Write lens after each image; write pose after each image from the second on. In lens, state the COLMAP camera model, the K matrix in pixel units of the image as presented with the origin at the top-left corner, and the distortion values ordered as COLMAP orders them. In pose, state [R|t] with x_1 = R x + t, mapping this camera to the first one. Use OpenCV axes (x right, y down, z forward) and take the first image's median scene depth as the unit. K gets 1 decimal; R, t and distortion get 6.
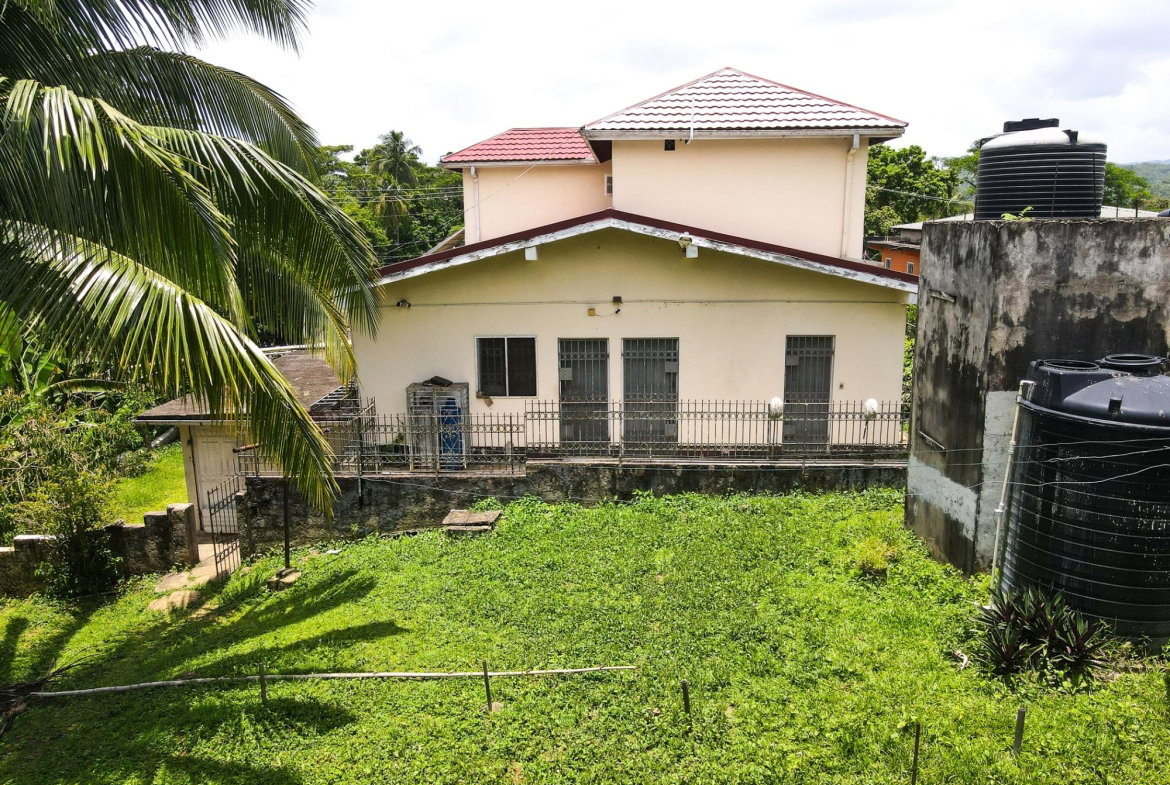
lens RADIAL K [[901.9, 0, 585.0], [0, 901.9, 392.5], [0, 0, 1]] dist [0.001303, 0.002743]
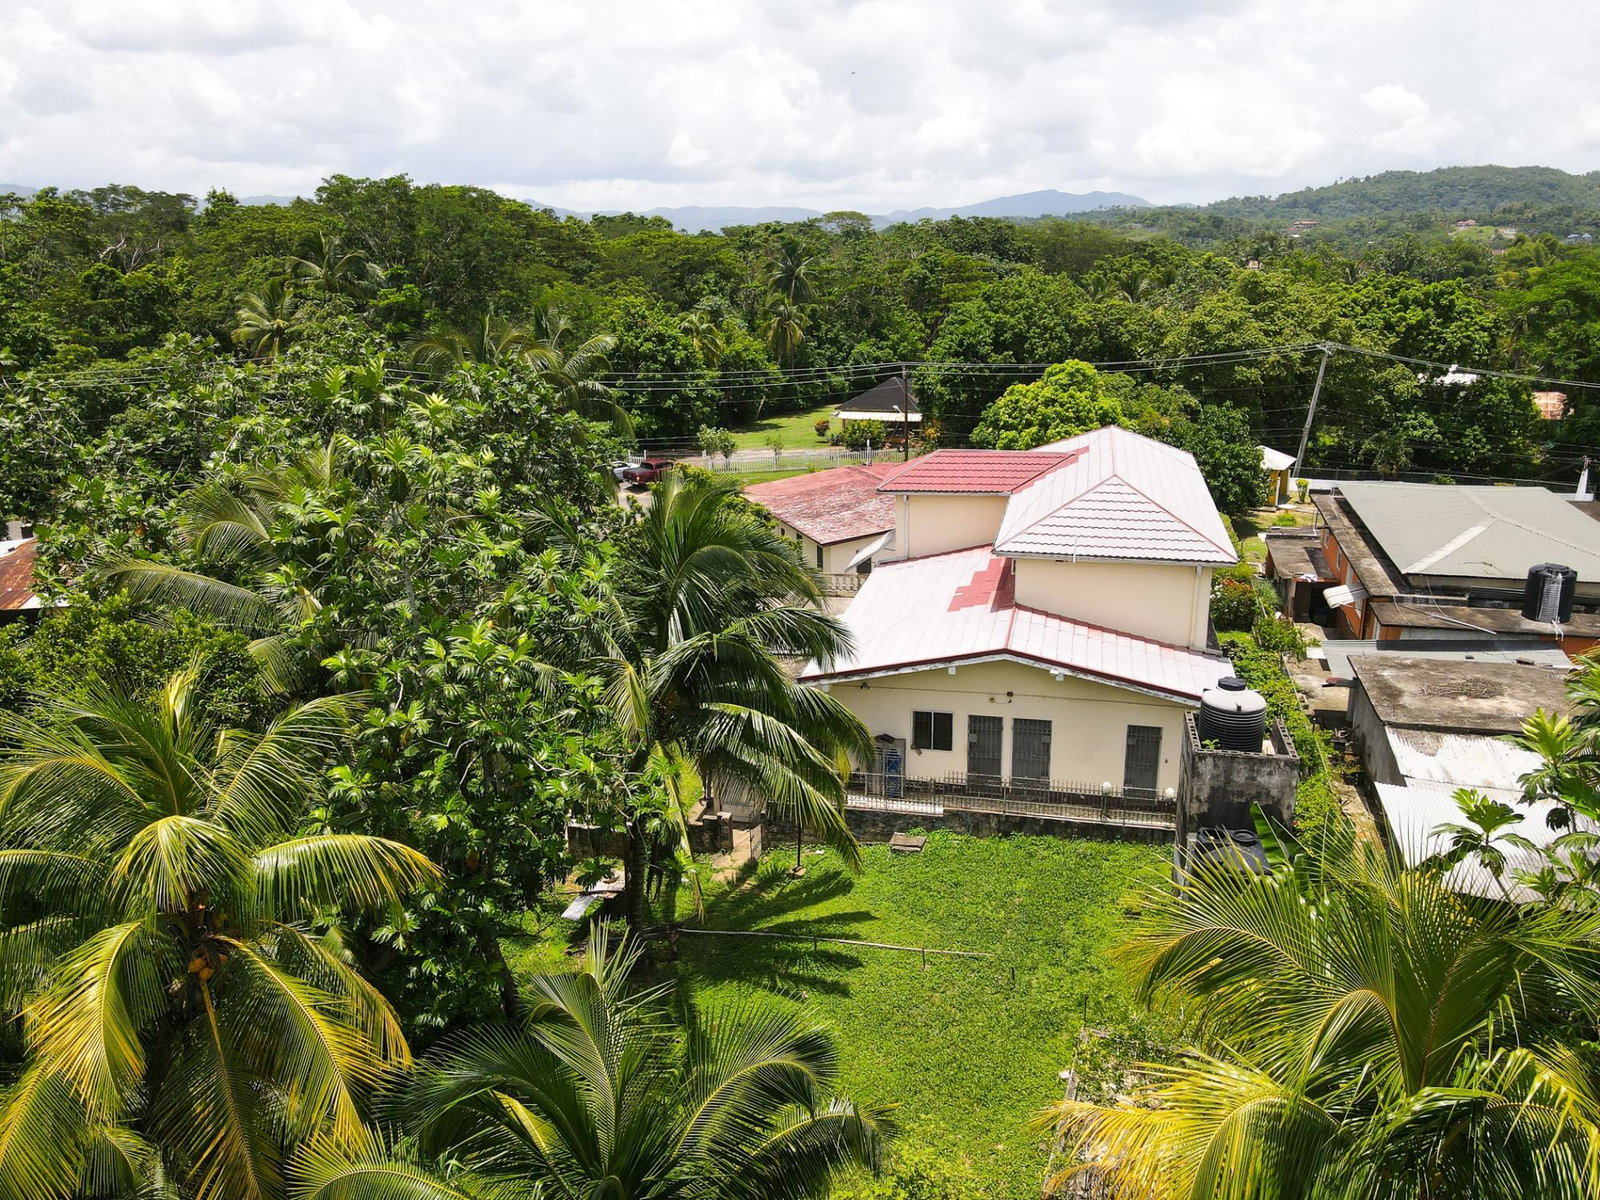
lens RADIAL K [[1180.7, 0, 802.4], [0, 1180.7, 608.2], [0, 0, 1]] dist [0.008051, 0.008962]
pose [[0.983744, 0.049433, -0.172636, 0.030463], [-0.035821, 0.996062, 0.081096, -0.418599], [0.175966, -0.073594, 0.981642, -1.018834]]
